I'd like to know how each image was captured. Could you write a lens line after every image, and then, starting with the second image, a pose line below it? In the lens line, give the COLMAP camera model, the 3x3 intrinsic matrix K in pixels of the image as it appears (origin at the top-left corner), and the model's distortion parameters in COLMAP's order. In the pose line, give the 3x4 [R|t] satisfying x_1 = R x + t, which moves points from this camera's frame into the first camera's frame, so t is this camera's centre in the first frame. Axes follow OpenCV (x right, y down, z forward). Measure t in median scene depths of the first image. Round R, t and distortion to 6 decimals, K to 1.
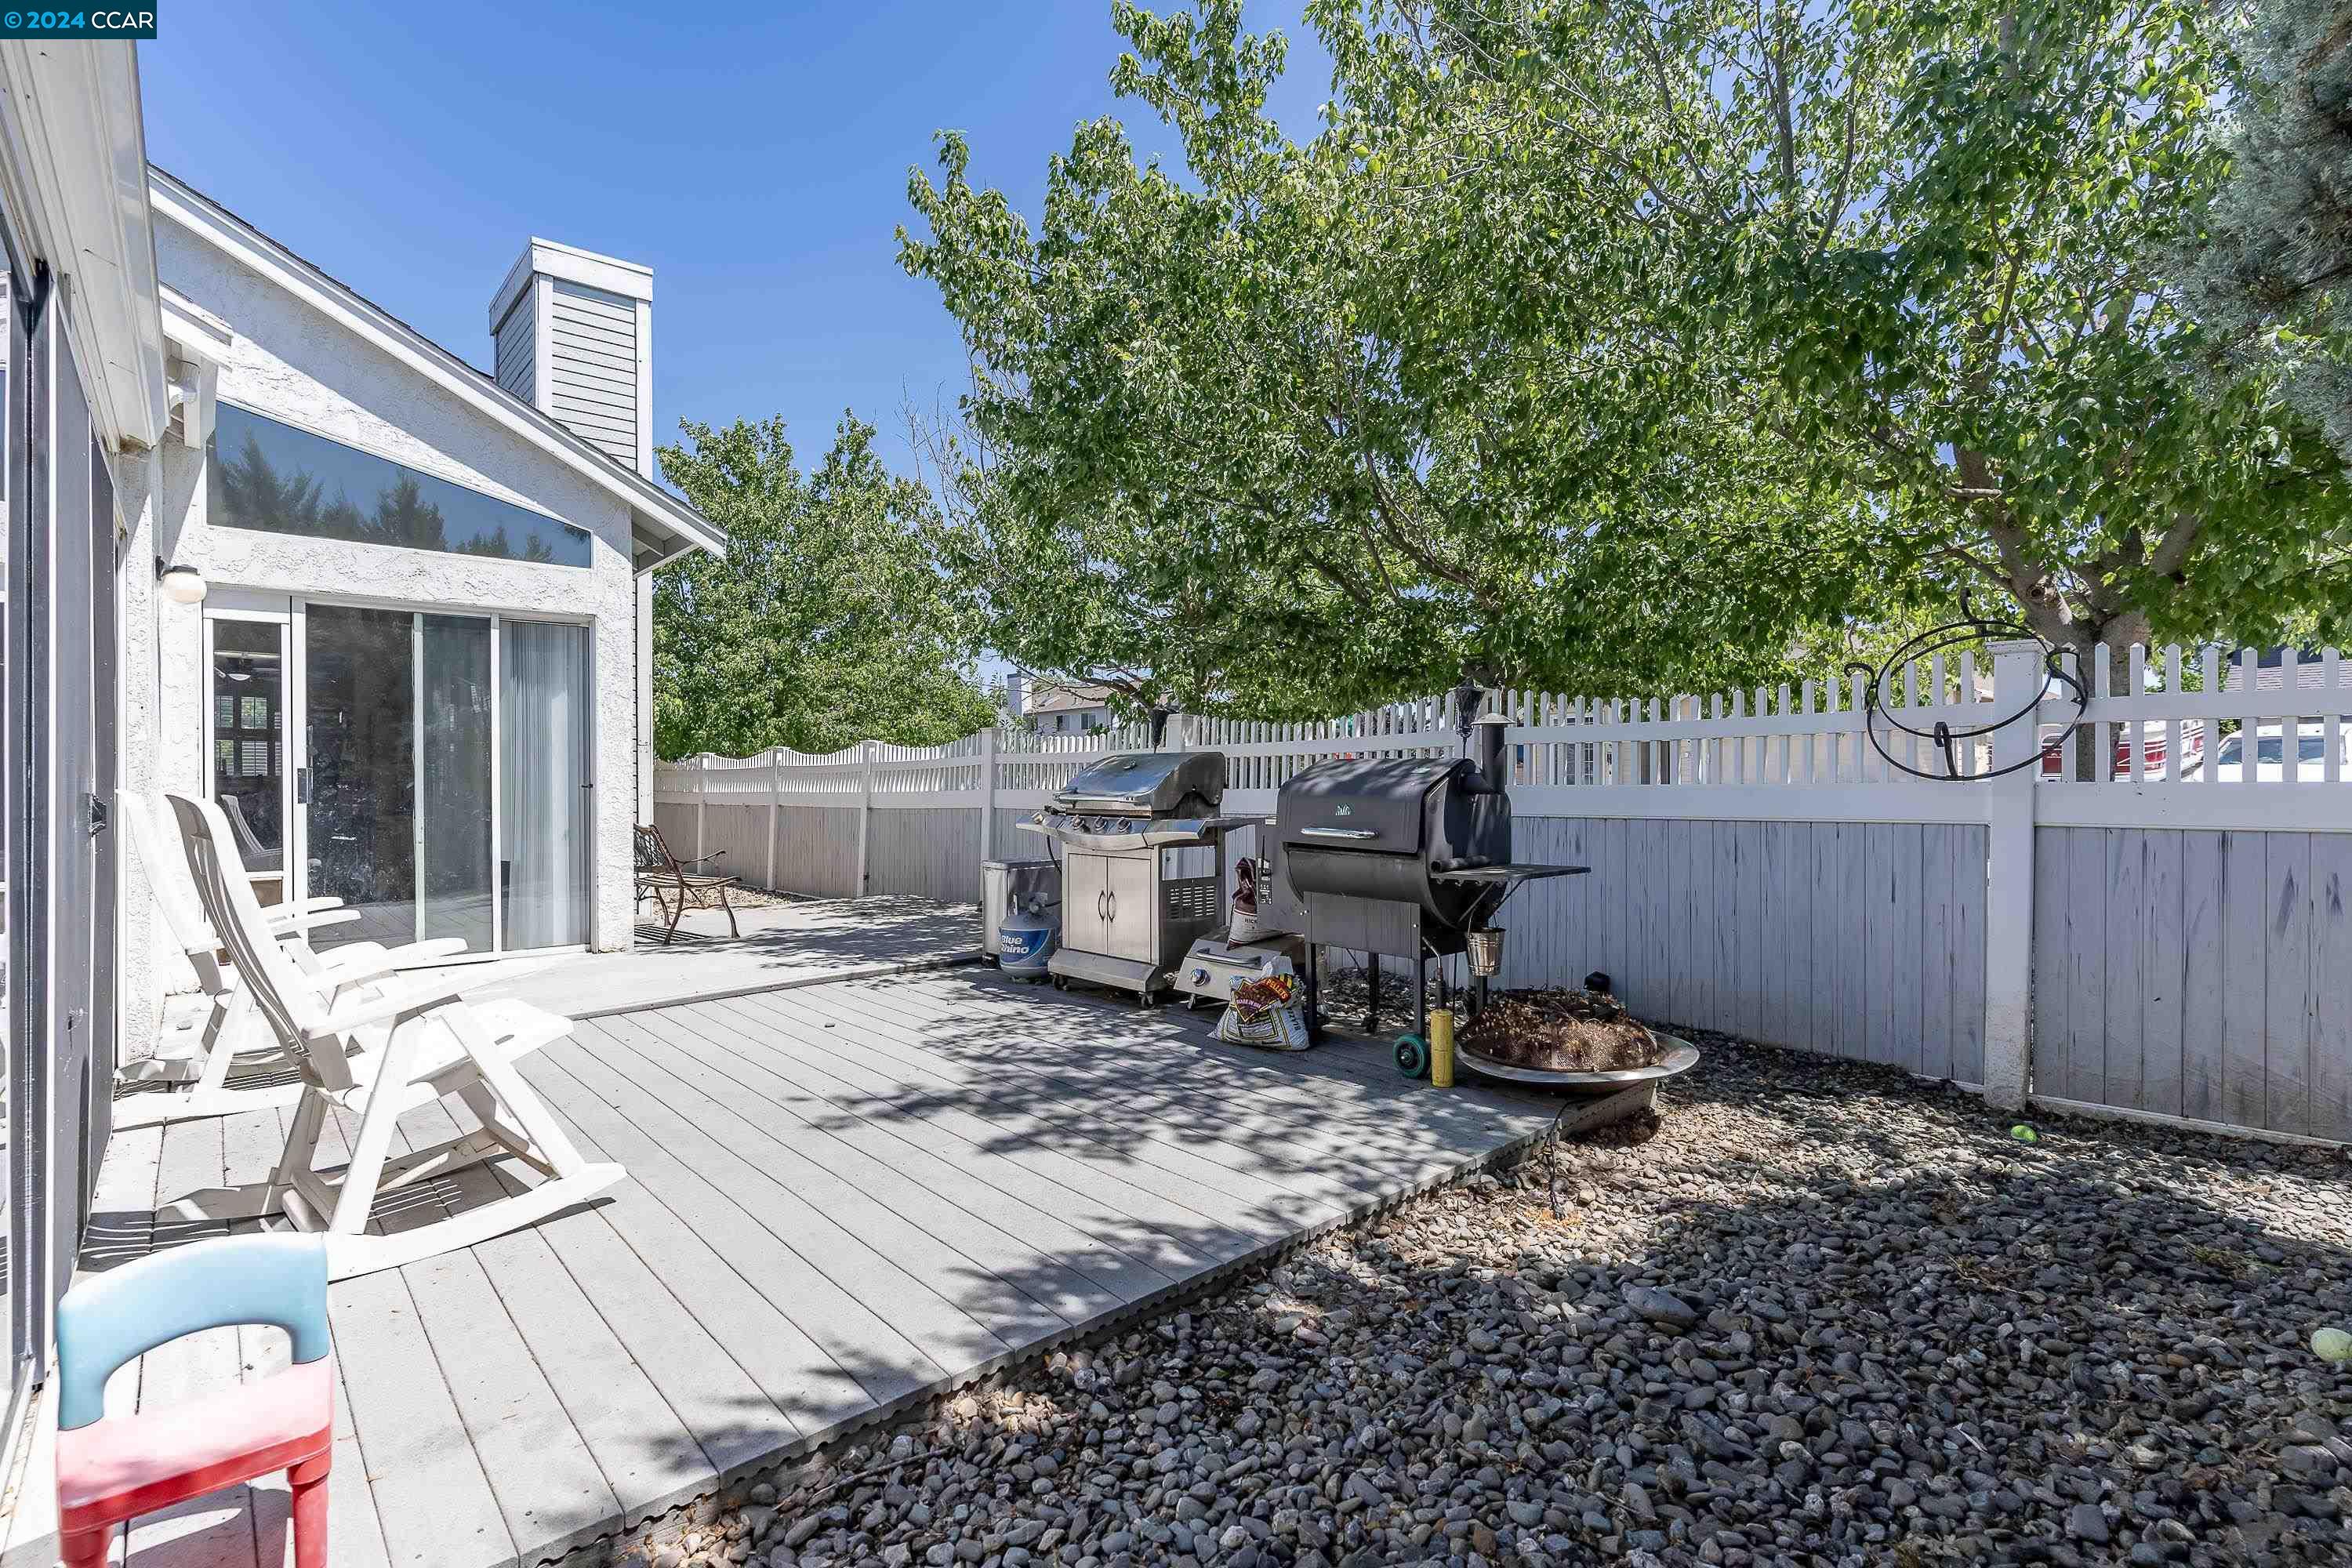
lens RADIAL K [[1116.2, 0, 1138.9], [0, 1116.2, 776.3], [0, 0, 1]] dist [0.005029, -0.000550]
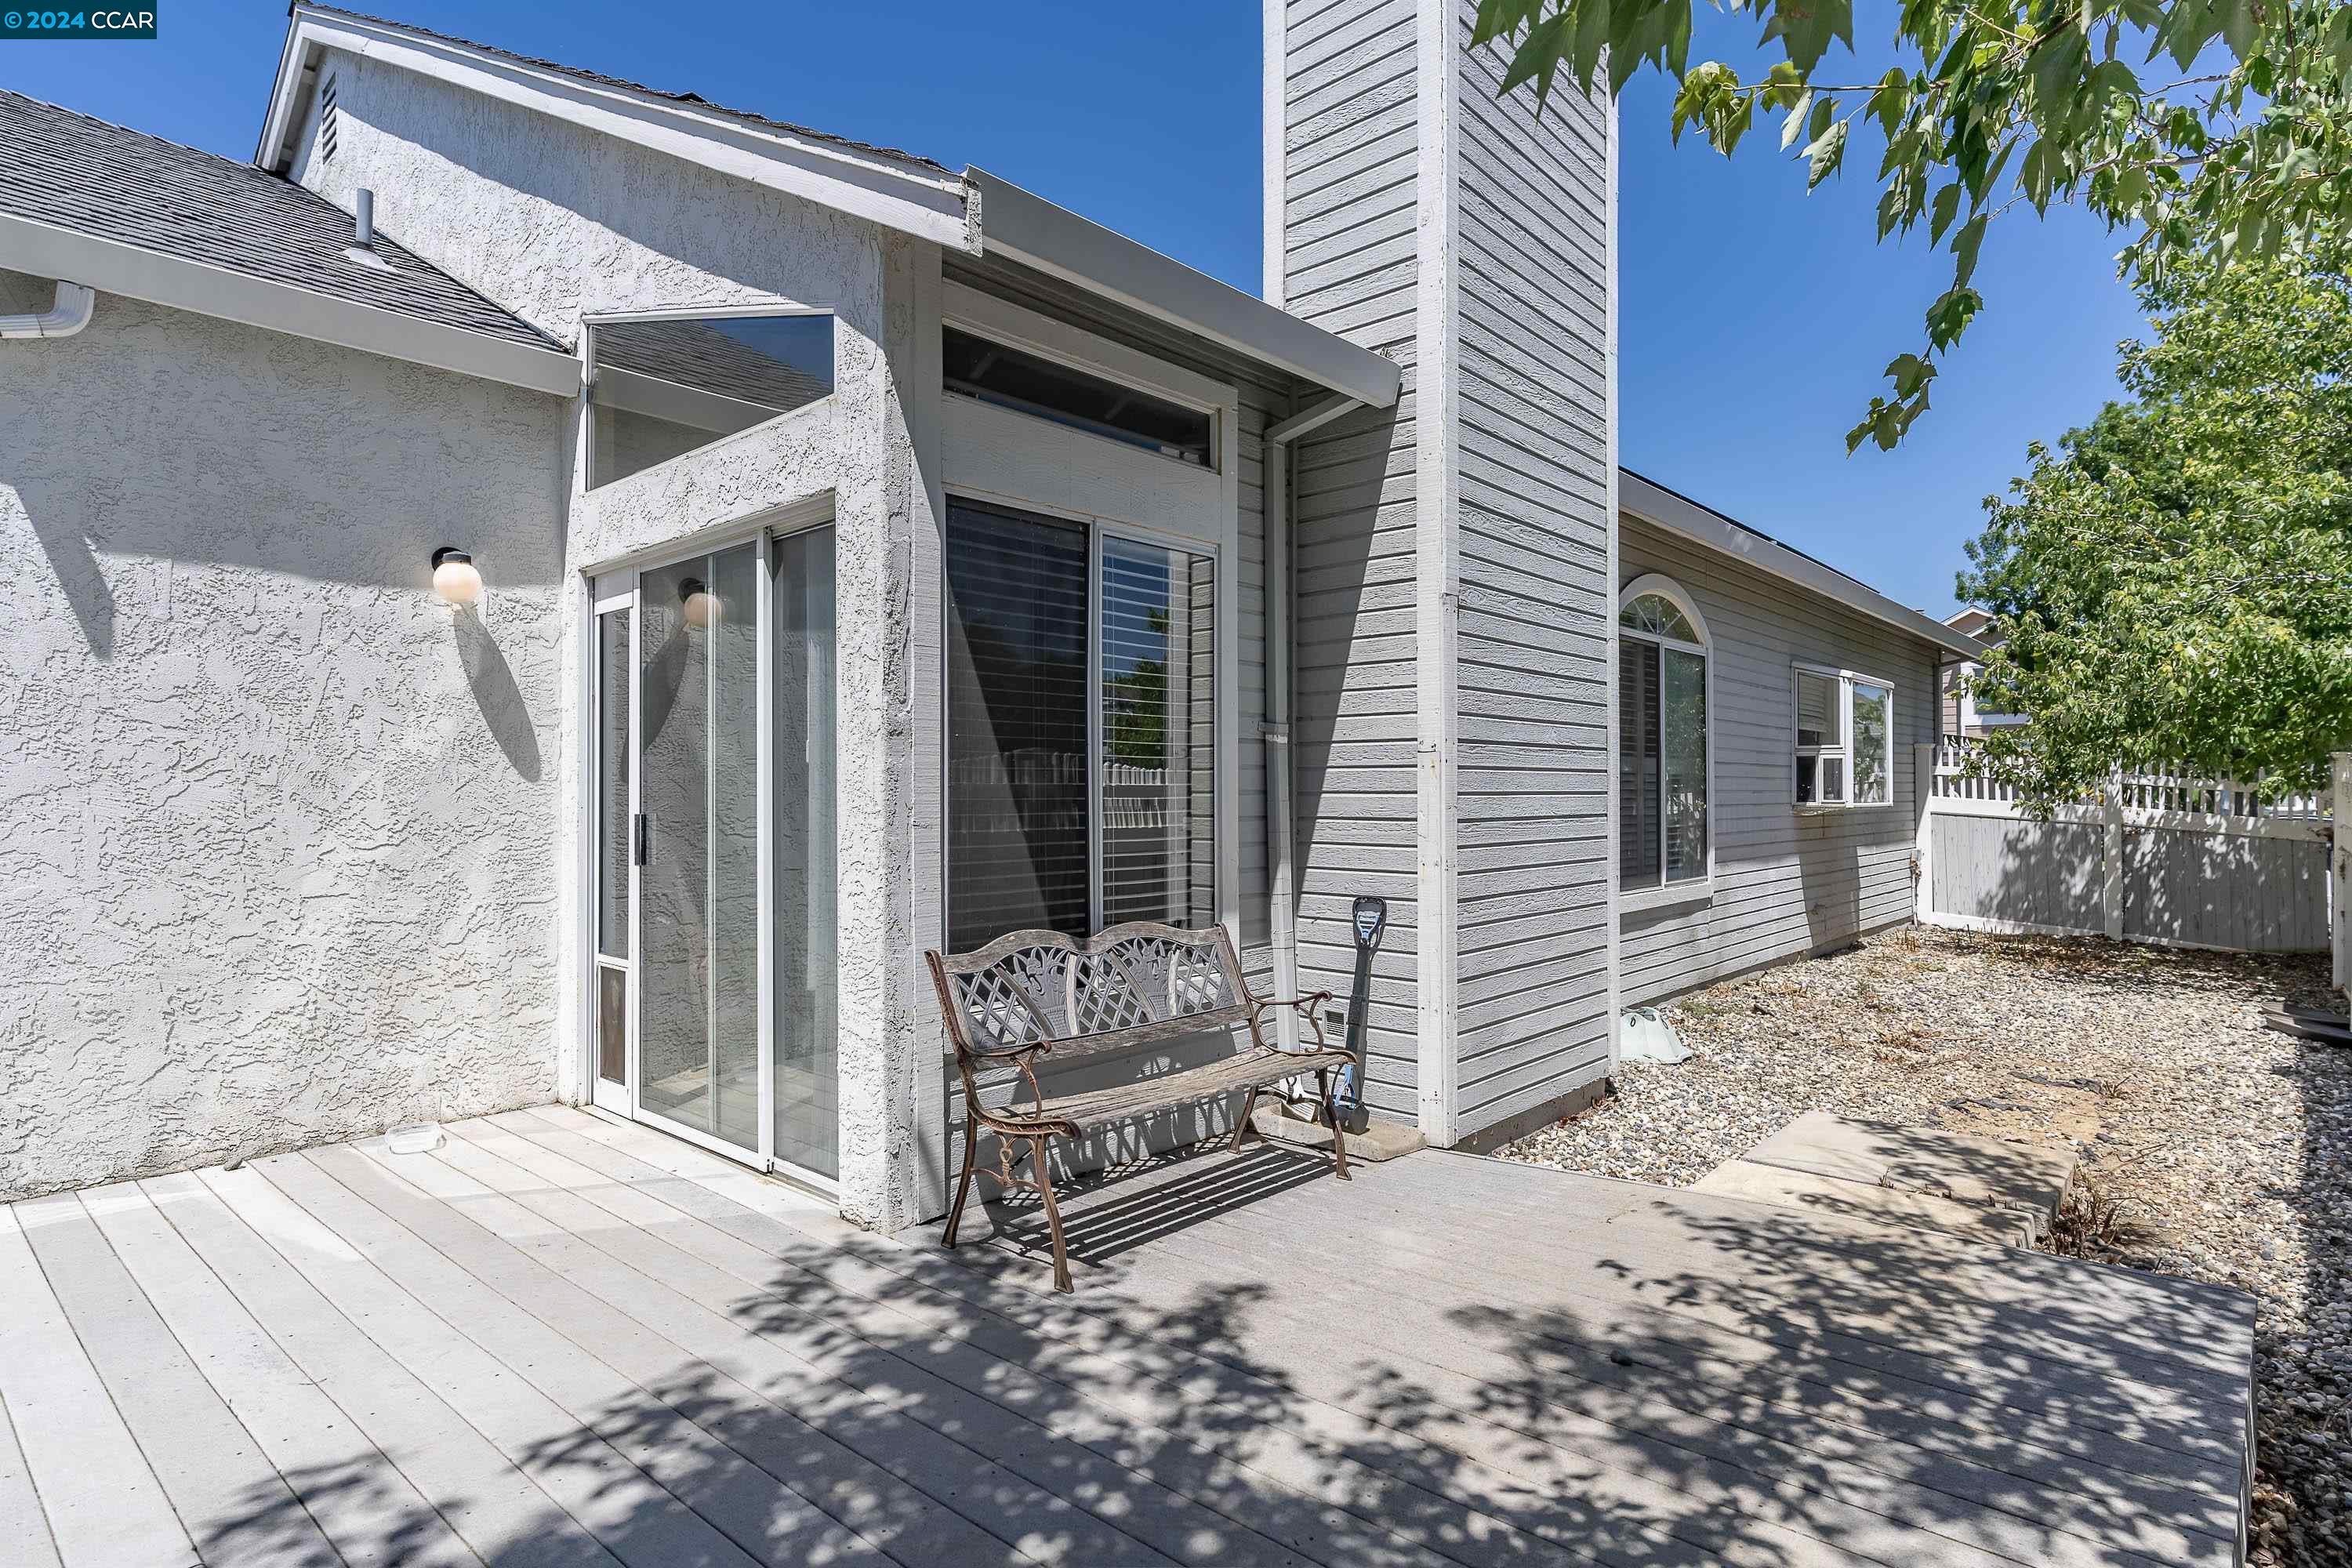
lens RADIAL K [[1255.1, 0, 1176.3], [0, 1255.1, 788.1], [0, 0, 1]] dist [0.001723, 0.000465]
pose [[0.147827, 0.001556, -0.989012, 0.092742], [0.007580, 0.999968, 0.002706, -0.036961], [0.988984, -0.007897, 0.147811, 1.928922]]
